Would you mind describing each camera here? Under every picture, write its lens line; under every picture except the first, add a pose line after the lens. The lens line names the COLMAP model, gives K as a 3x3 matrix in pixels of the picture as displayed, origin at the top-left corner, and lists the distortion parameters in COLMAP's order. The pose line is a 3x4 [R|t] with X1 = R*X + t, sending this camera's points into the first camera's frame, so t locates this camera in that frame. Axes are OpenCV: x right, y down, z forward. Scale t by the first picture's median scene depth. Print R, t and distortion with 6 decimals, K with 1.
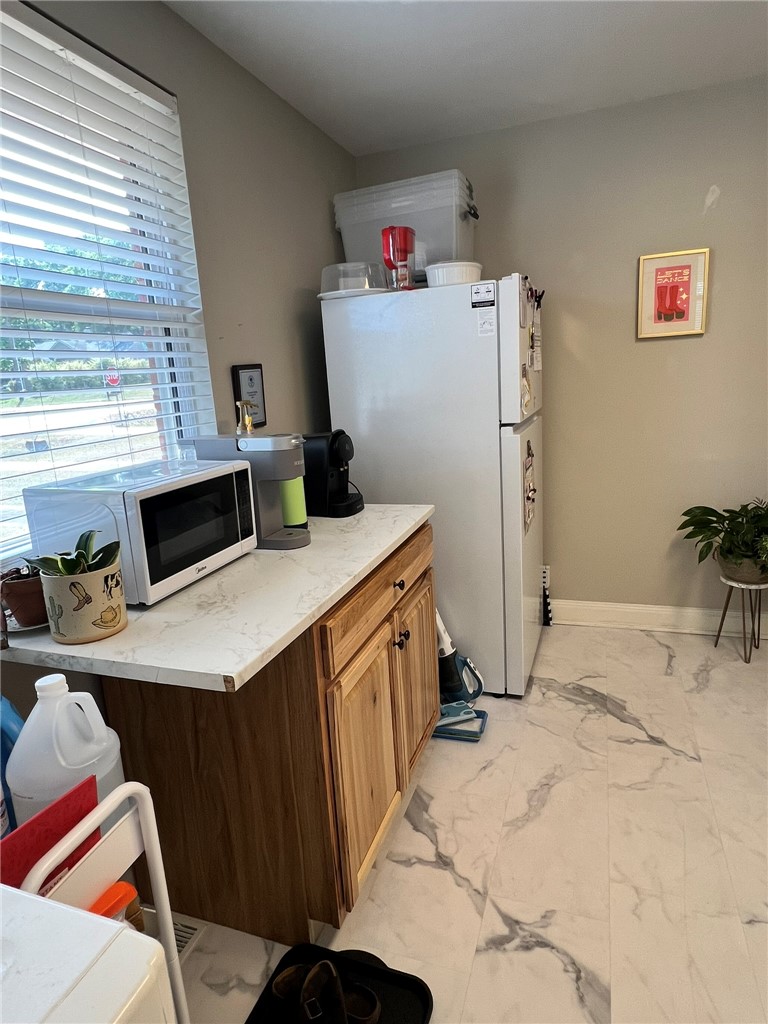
lens RADIAL K [[604.2, 0, 387.2], [0, 604.2, 509.7], [0, 0, 1]] dist [-0.005649, 0.003864]
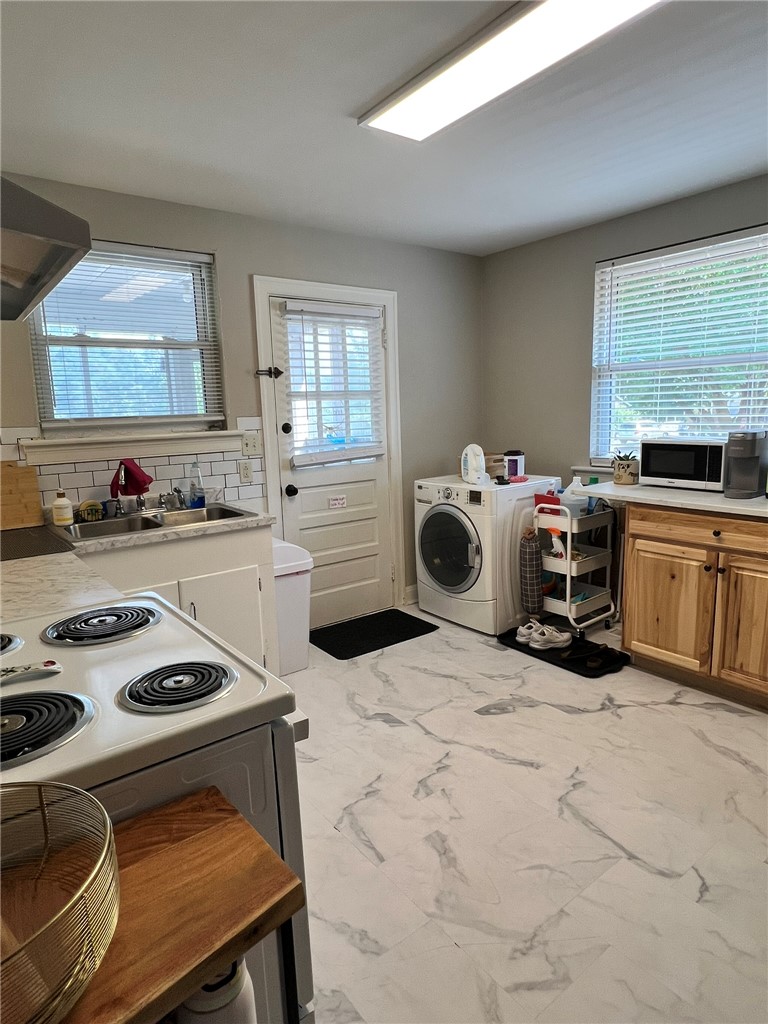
lens RADIAL K [[604.2, 0, 383.8], [0, 604.2, 512.9], [0, 0, 1]] dist [-0.005649, 0.003864]
pose [[-0.543515, 0.218928, -0.810347, 1.986369], [-0.123193, 0.934130, 0.334998, -0.389717], [0.830310, 0.281906, -0.480743, 1.148395]]
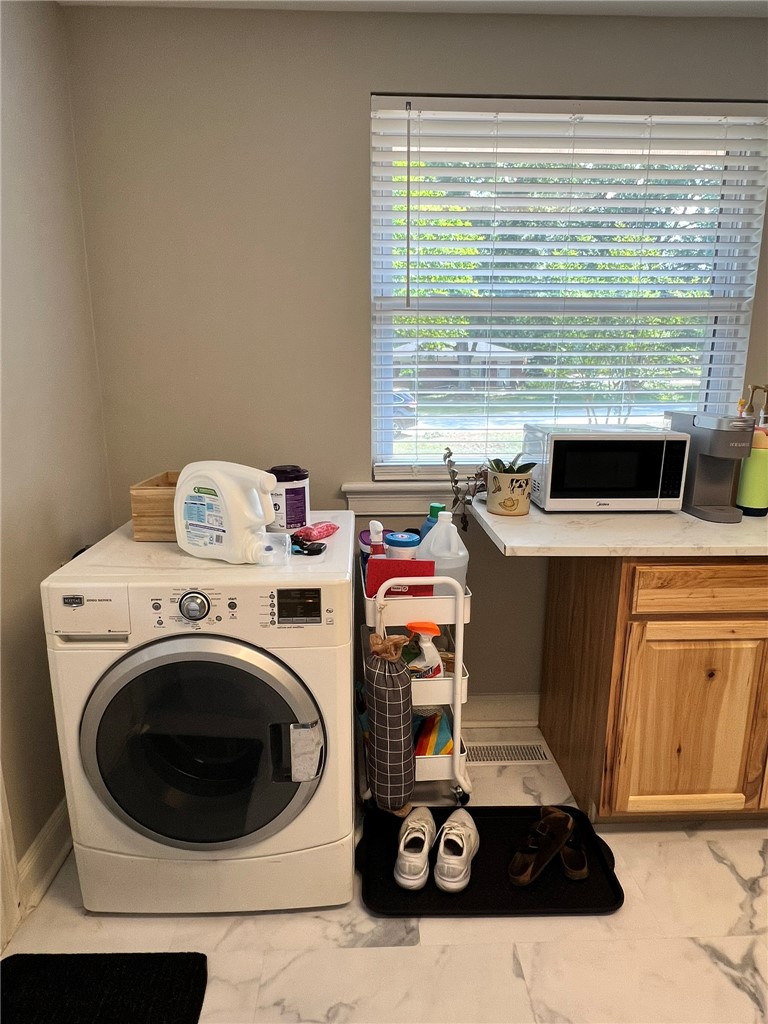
lens RADIAL K [[604.2, 0, 383.3], [0, 604.2, 502.9], [0, 0, 1]] dist [-0.005649, 0.003864]
pose [[0.362471, 0.254507, -0.896572, 0.668177], [-0.227145, 0.957108, 0.179860, -0.032124], [0.903892, 0.138458, 0.404734, 0.019788]]
